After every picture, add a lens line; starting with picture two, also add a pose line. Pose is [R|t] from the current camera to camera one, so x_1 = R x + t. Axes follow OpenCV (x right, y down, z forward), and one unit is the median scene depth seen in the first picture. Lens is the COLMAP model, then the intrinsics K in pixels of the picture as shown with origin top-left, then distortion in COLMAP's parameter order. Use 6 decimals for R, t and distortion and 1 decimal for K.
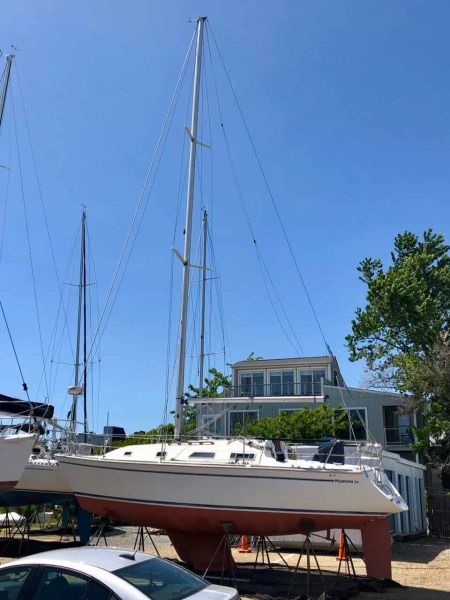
lens RADIAL K [[556.4, 0, 225.0], [0, 556.4, 300.0], [0, 0, 1]] dist [0.045870, -0.160102]
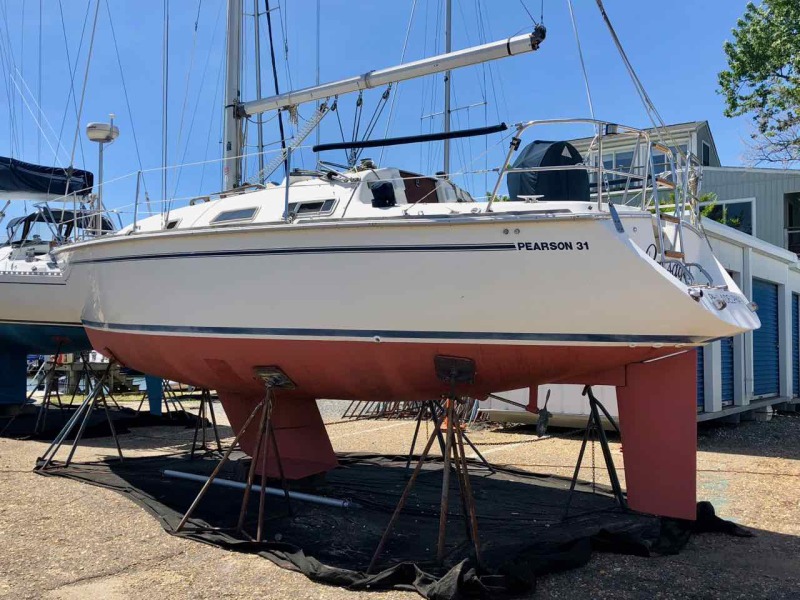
lens RADIAL K [[786.4, 0, 400.0], [0, 786.4, 300.0], [0, 0, 1]] dist [0.154934, -0.684203]
pose [[0.979863, -0.024512, -0.198160, 0.172026], [0.076870, 0.962251, 0.261081, 0.177469], [0.184280, -0.271056, 0.944759, 0.419408]]
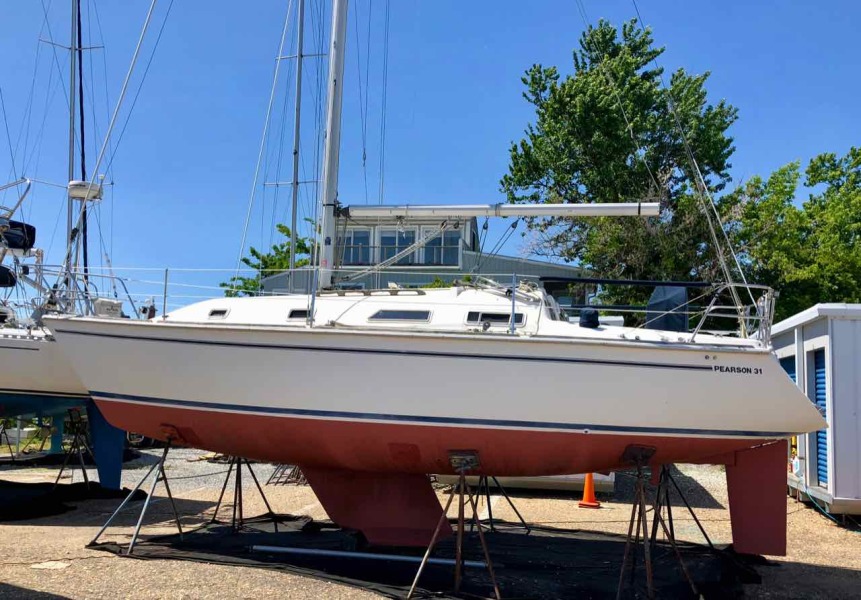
lens RADIAL K [[760.0, 0, 461.6], [0, 760.0, 309.1], [0, 0, 1]] dist [0.004407, -0.005746]
pose [[0.973244, 0.030370, 0.227756, -0.121474], [-0.077742, 0.976290, 0.202024, 0.127801], [-0.216221, -0.214325, 0.952530, 0.352240]]
